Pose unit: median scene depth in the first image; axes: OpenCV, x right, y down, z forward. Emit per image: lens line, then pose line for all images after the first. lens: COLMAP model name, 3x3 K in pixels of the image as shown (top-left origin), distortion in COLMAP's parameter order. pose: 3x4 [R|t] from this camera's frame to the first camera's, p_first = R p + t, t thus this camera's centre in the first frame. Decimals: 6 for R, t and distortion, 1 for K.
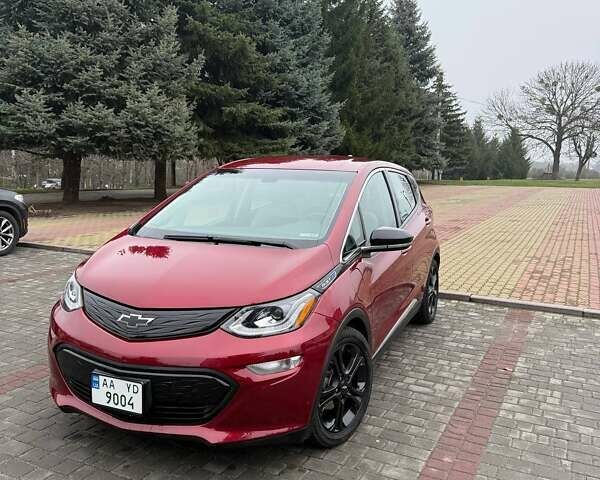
lens RADIAL K [[557.1, 0, 294.9], [0, 557.1, 238.2], [0, 0, 1]] dist [0.134740, -0.282460]
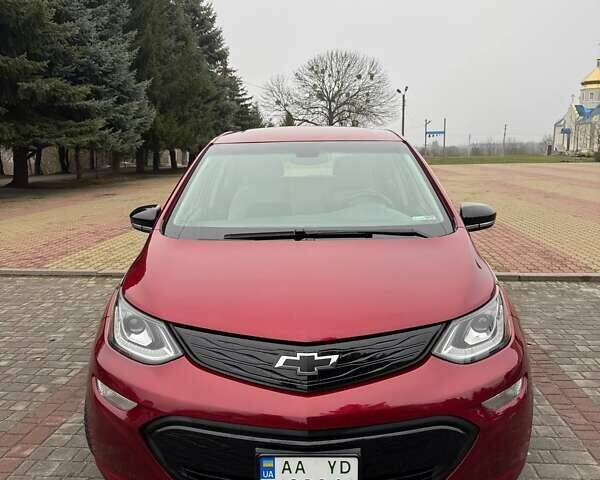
lens RADIAL K [[557.1, 0, 294.9], [0, 557.1, 238.2], [0, 0, 1]] dist [0.134740, -0.282460]
pose [[0.922908, -0.085950, 0.375305, -0.071963], [0.076584, 0.996267, 0.039832, -0.003702], [-0.377328, -0.008019, 0.926045, 0.053289]]
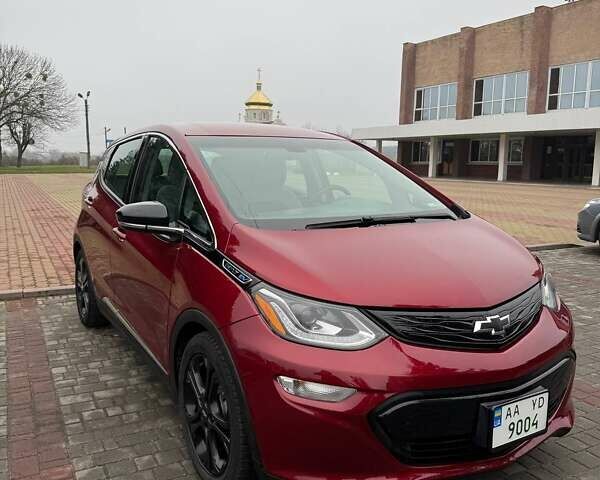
lens RADIAL K [[557.1, 0, 294.9], [0, 557.1, 238.2], [0, 0, 1]] dist [0.134740, -0.282460]
pose [[0.573688, -0.120837, 0.810111, -0.140839], [0.103670, 0.991816, 0.074525, -0.007217], [-0.812487, 0.041230, 0.581520, 0.103906]]
